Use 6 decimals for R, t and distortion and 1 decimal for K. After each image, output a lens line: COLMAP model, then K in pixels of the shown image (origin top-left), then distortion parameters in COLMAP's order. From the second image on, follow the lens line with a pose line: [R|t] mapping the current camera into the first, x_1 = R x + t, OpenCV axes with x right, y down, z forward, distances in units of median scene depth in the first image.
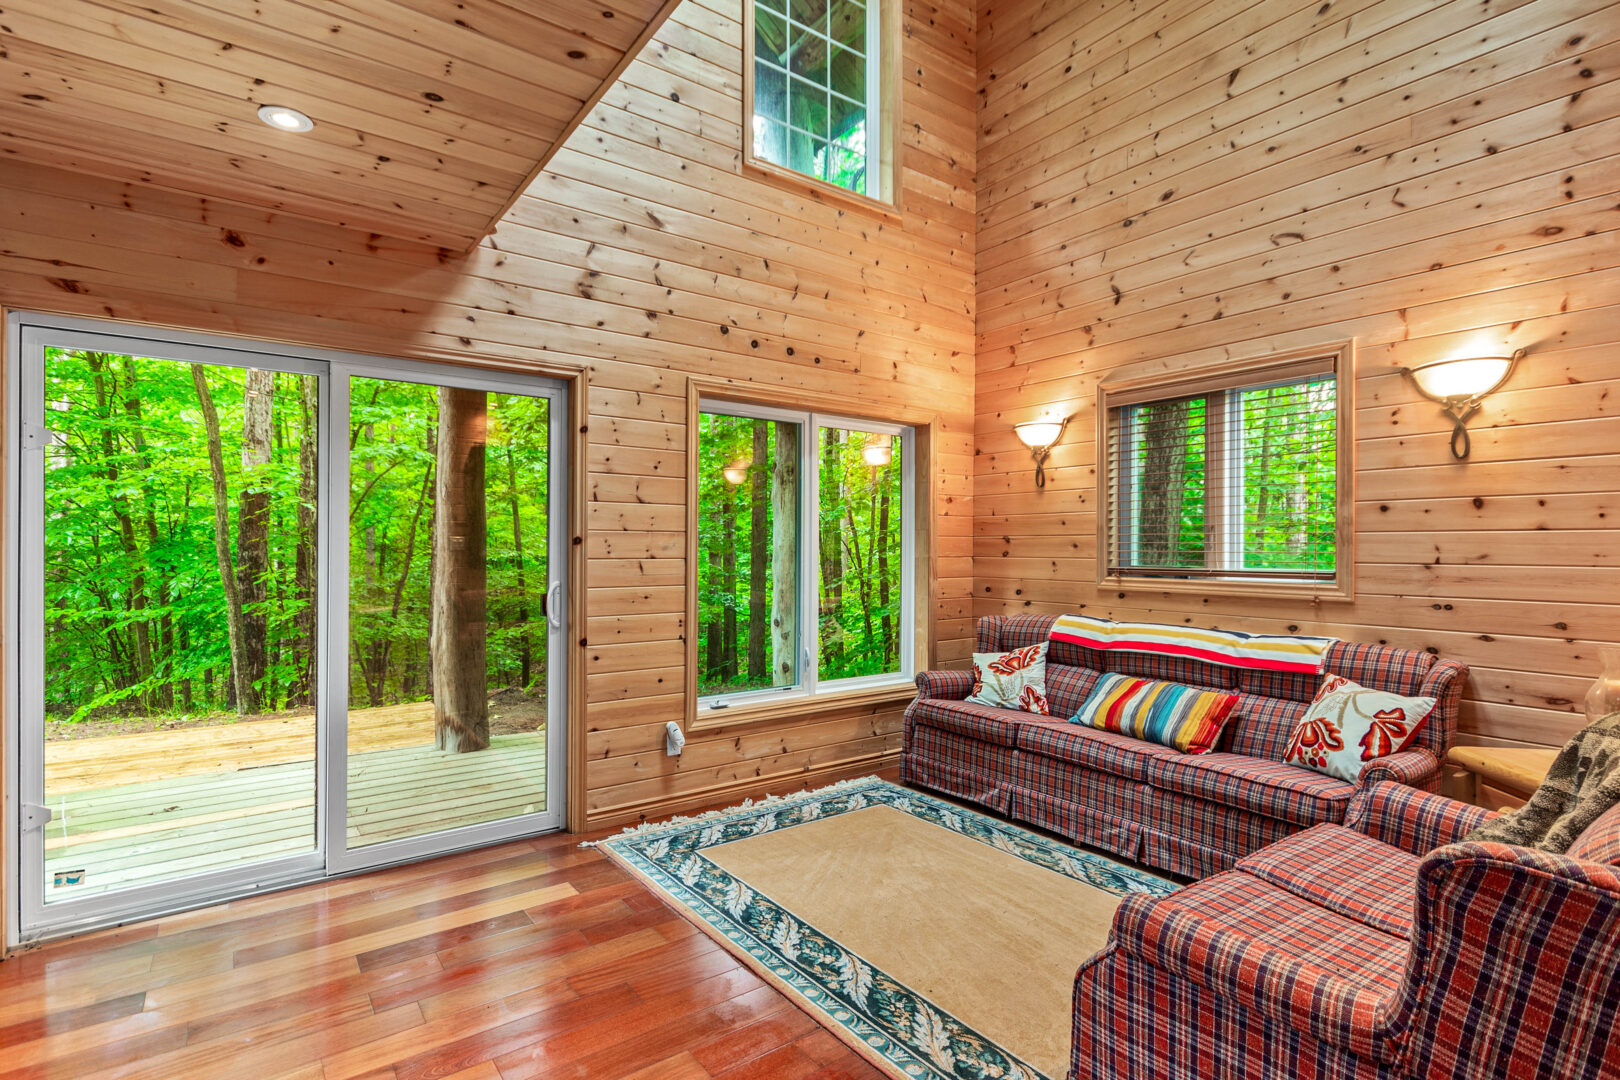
lens RADIAL K [[783.0, 0, 808.7], [0, 783.0, 544.6], [0, 0, 1]] dist [-0.000293, -0.000004]
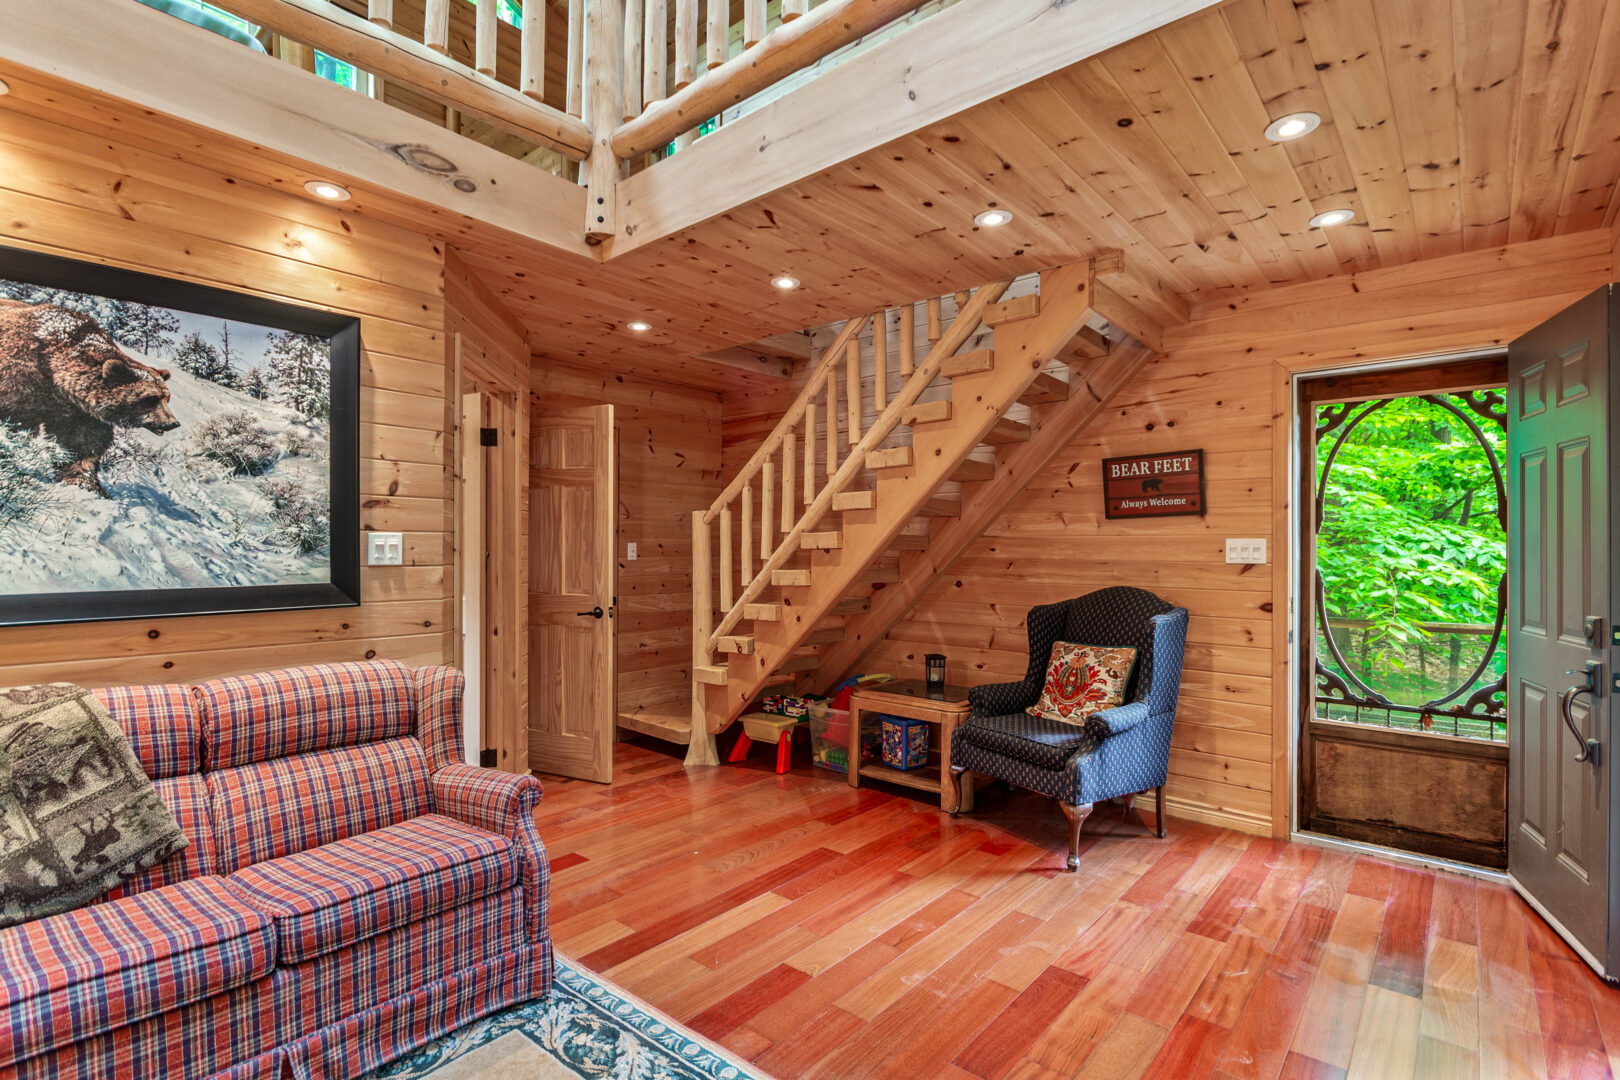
lens RADIAL K [[783.0, 0, 811.3], [0, 783.0, 543.1], [0, 0, 1]] dist [-0.000293, -0.000004]
pose [[-0.974406, -0.006752, -0.224692, 0.166706], [-0.004936, 0.999950, -0.008641, -0.002484], [0.224740, -0.007311, -0.974391, 2.024346]]
